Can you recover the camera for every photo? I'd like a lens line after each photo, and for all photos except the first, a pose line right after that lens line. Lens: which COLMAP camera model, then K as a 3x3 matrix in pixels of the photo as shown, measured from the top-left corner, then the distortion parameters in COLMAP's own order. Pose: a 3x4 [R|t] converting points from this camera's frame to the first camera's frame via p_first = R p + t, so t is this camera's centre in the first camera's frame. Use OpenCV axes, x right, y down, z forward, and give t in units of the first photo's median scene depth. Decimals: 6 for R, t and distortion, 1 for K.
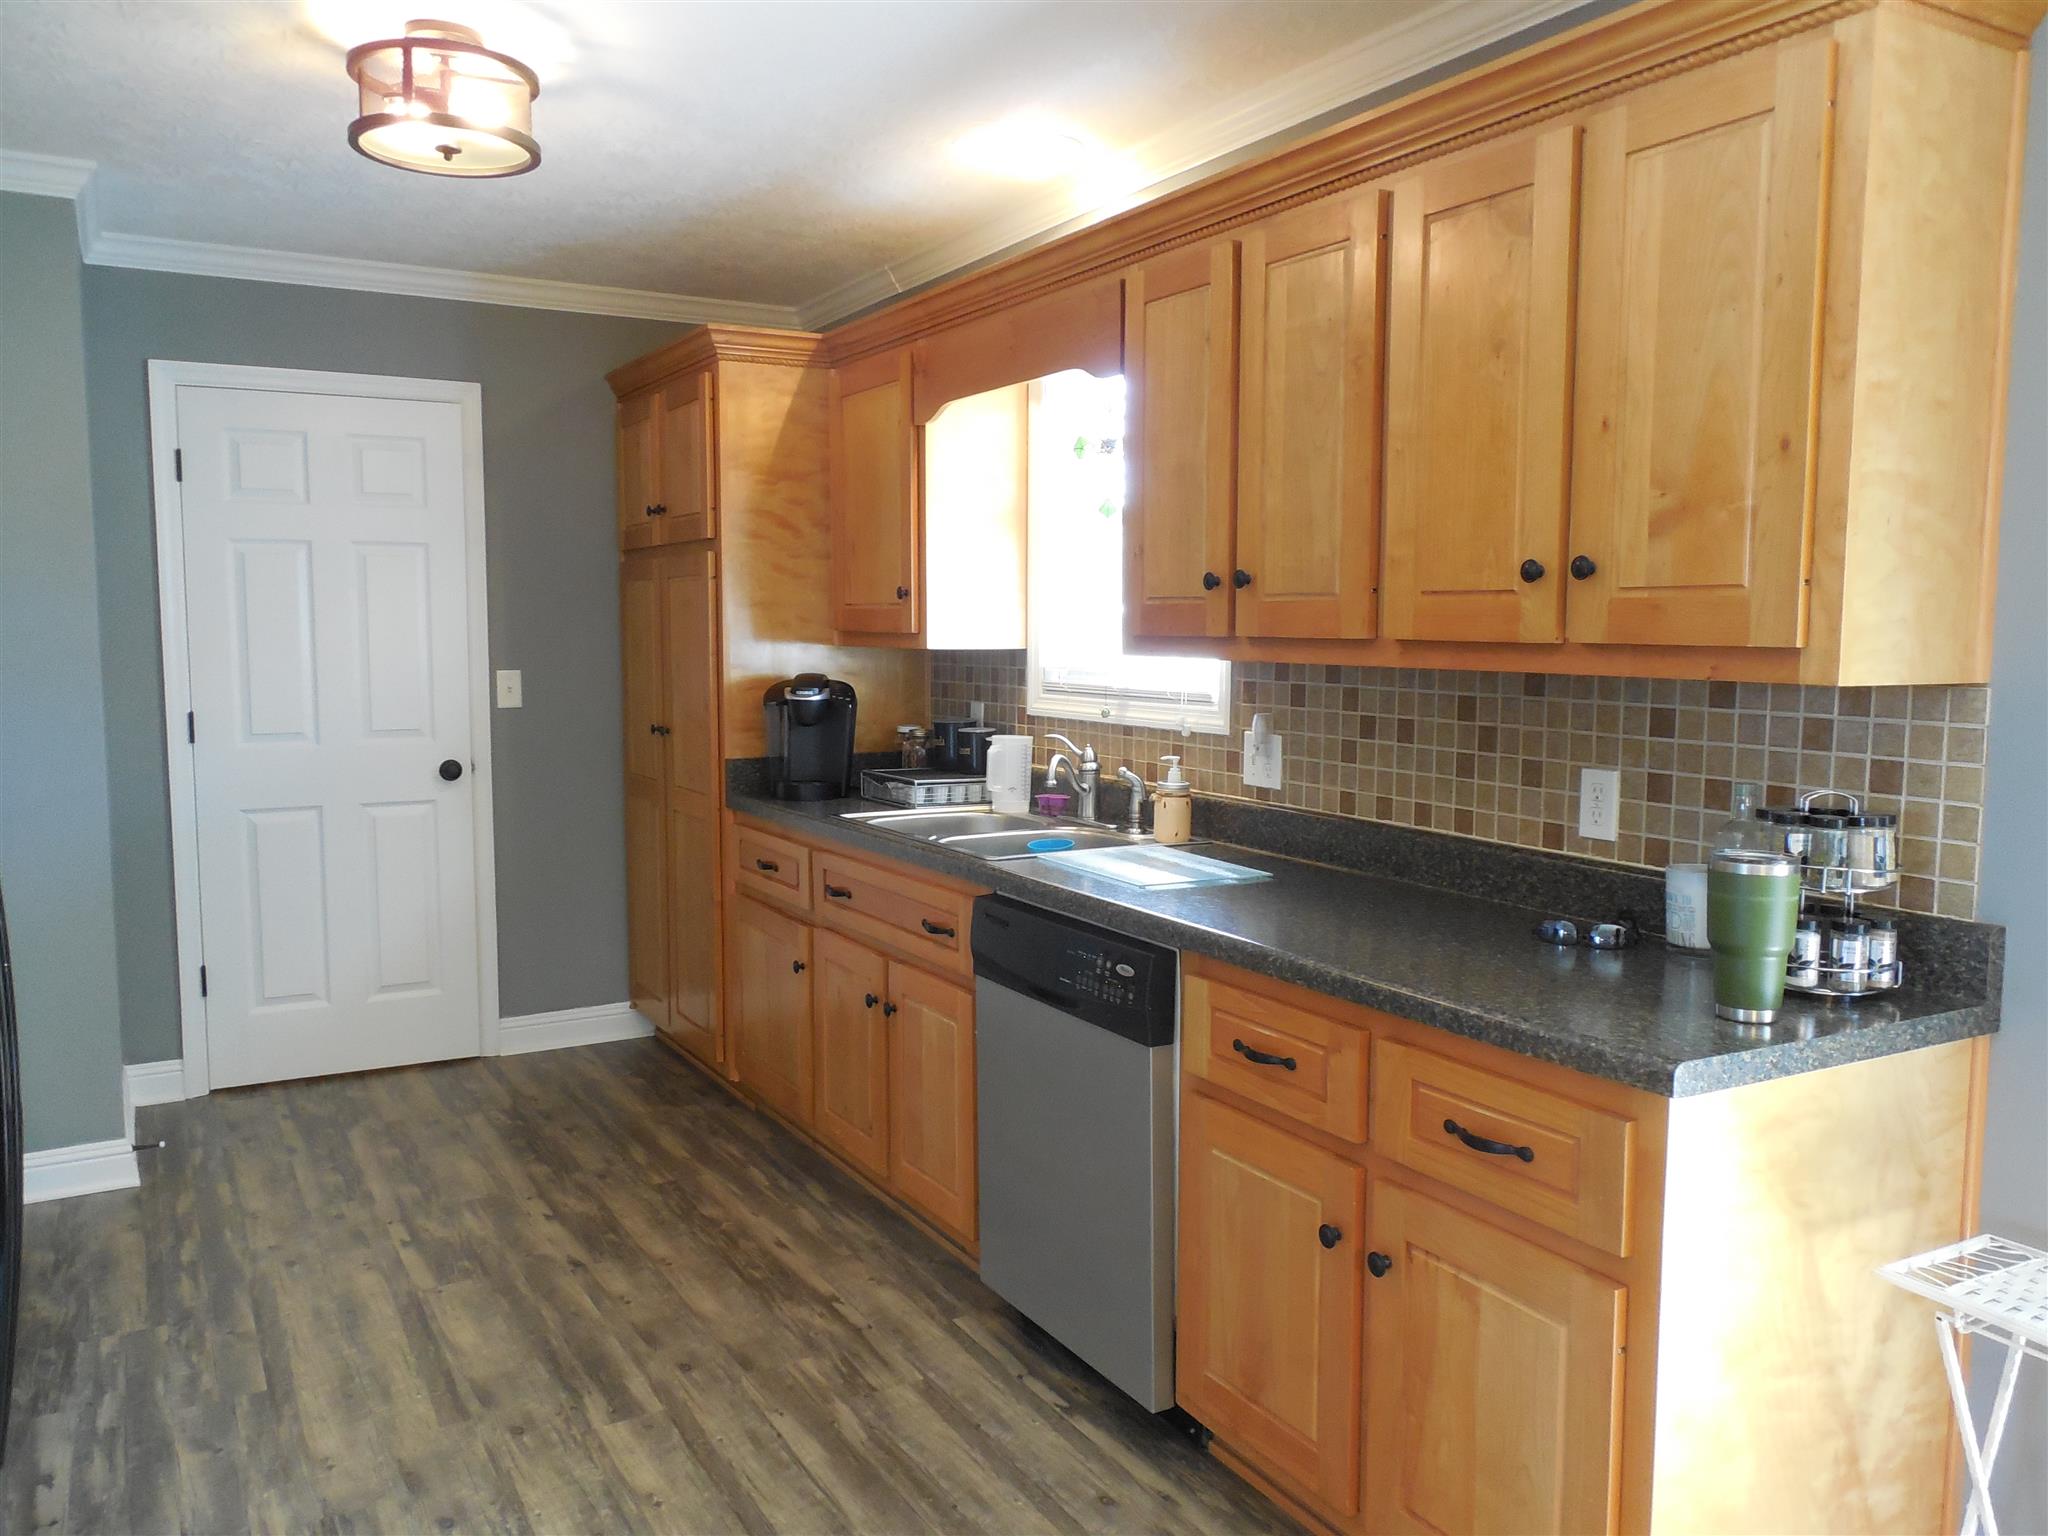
lens RADIAL K [[1500.0, 0, 1024.0], [0, 1500.0, 768.0], [0, 0, 1]] dist [0.006632, 0.001417]
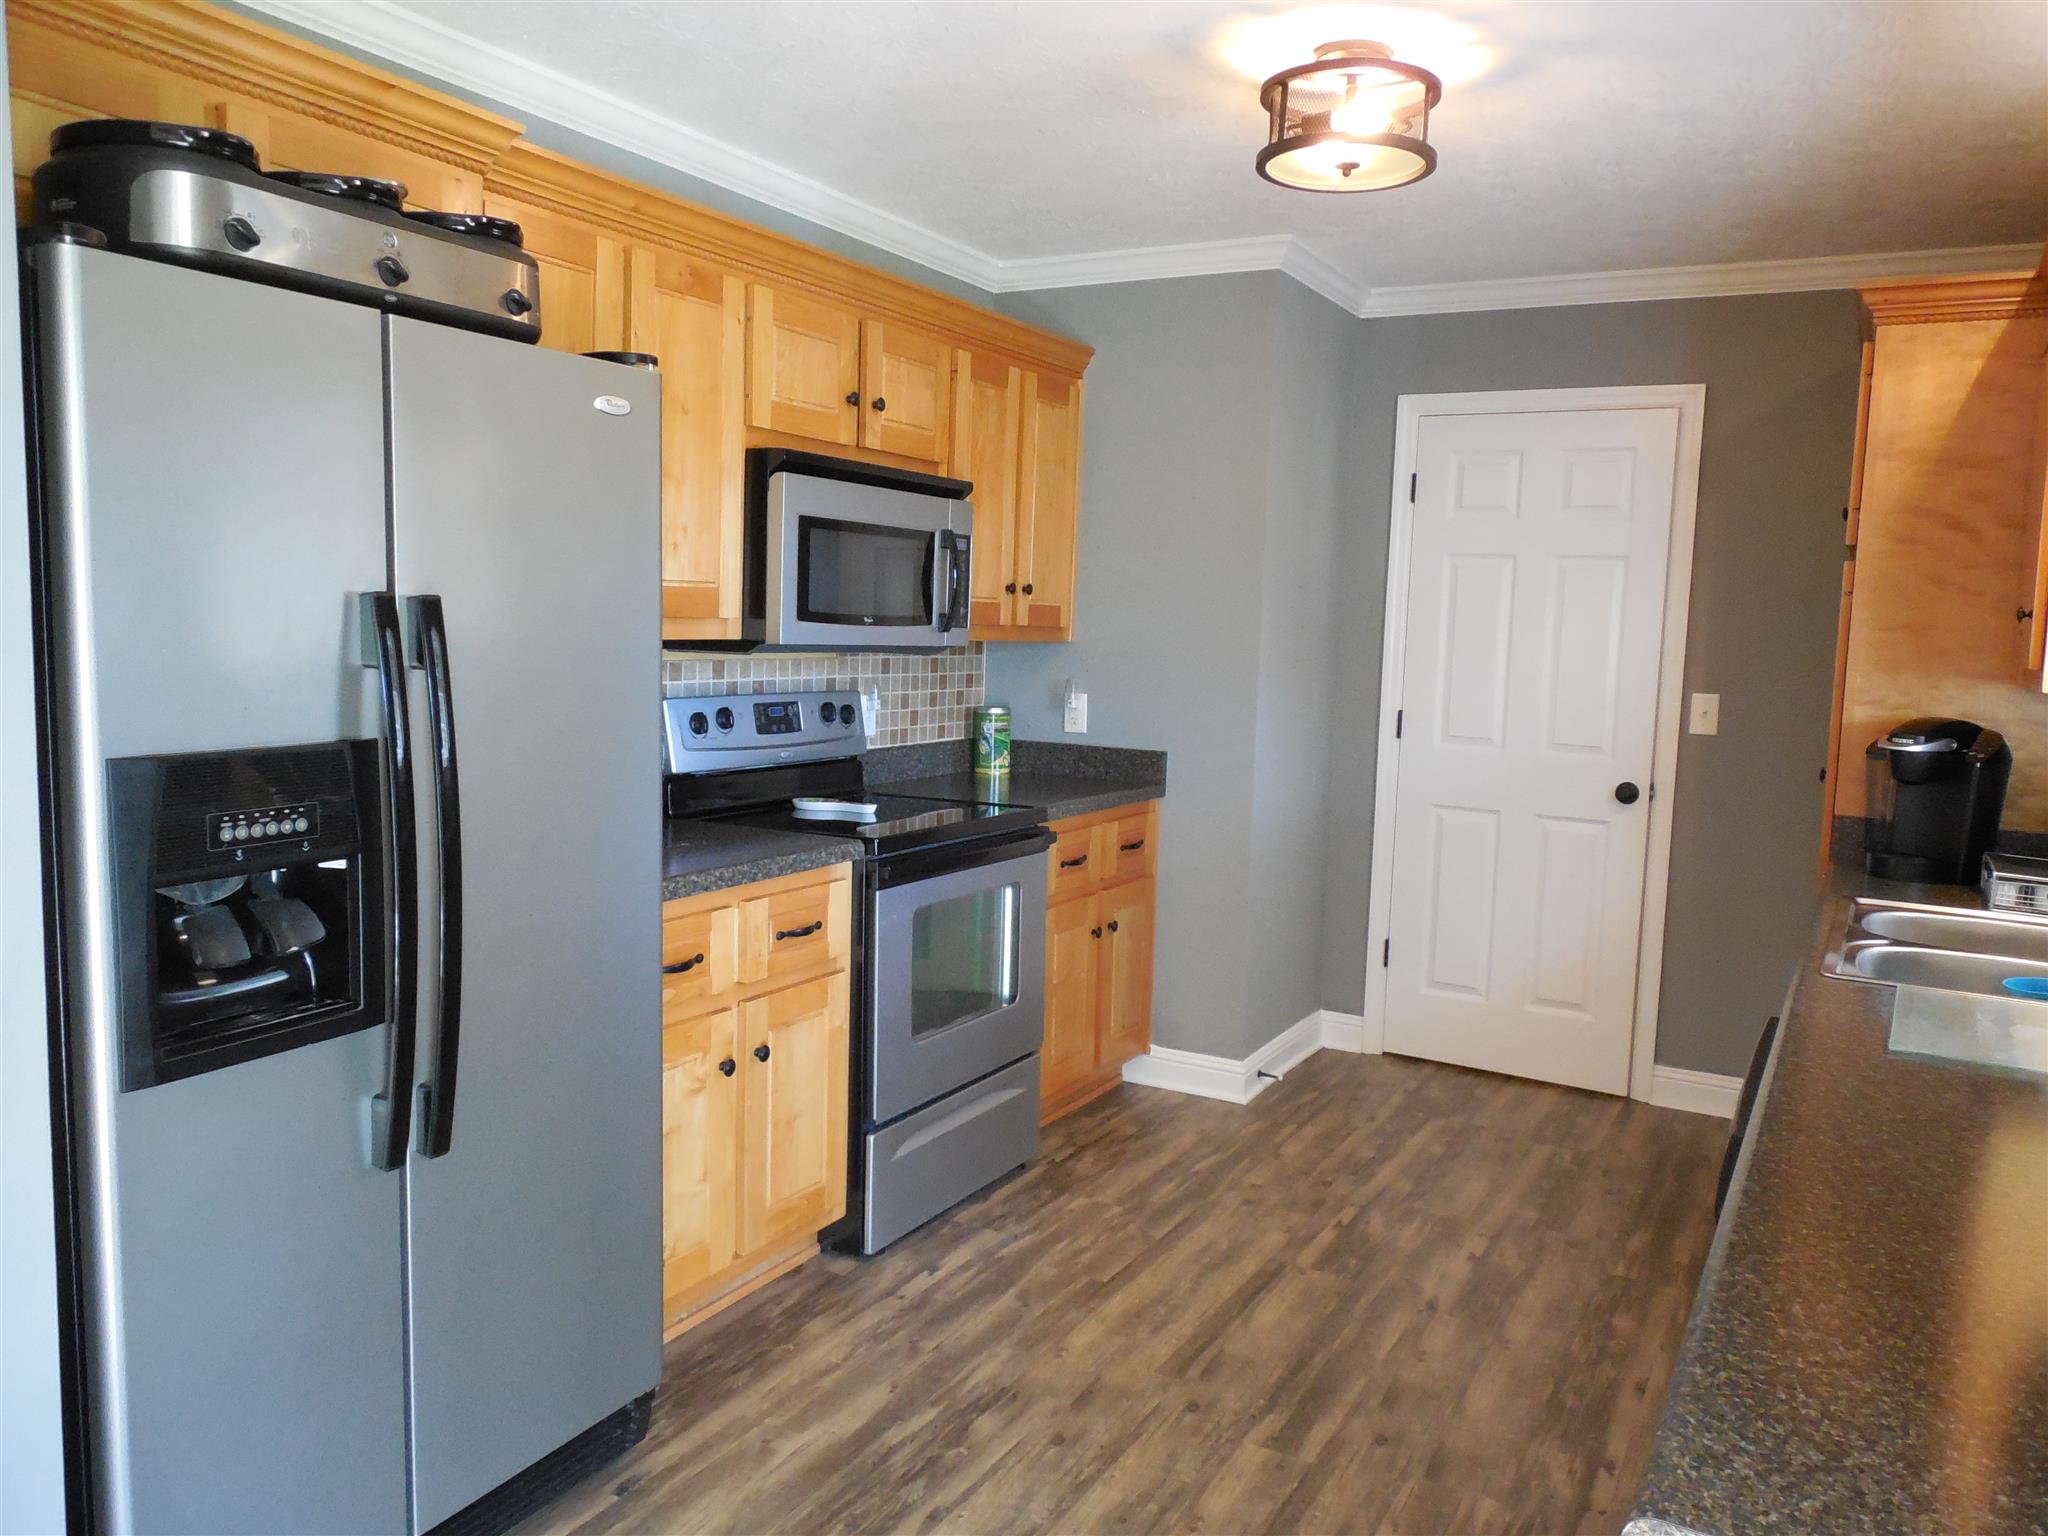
lens RADIAL K [[1500.0, 0, 1024.0], [0, 1500.0, 768.0], [0, 0, 1]] dist [0.006632, 0.001417]
pose [[0.535320, 0.107976, -0.837719, 0.276385], [-0.119206, 0.991526, 0.051625, -0.023145], [0.836195, 0.072225, 0.543656, 0.203436]]
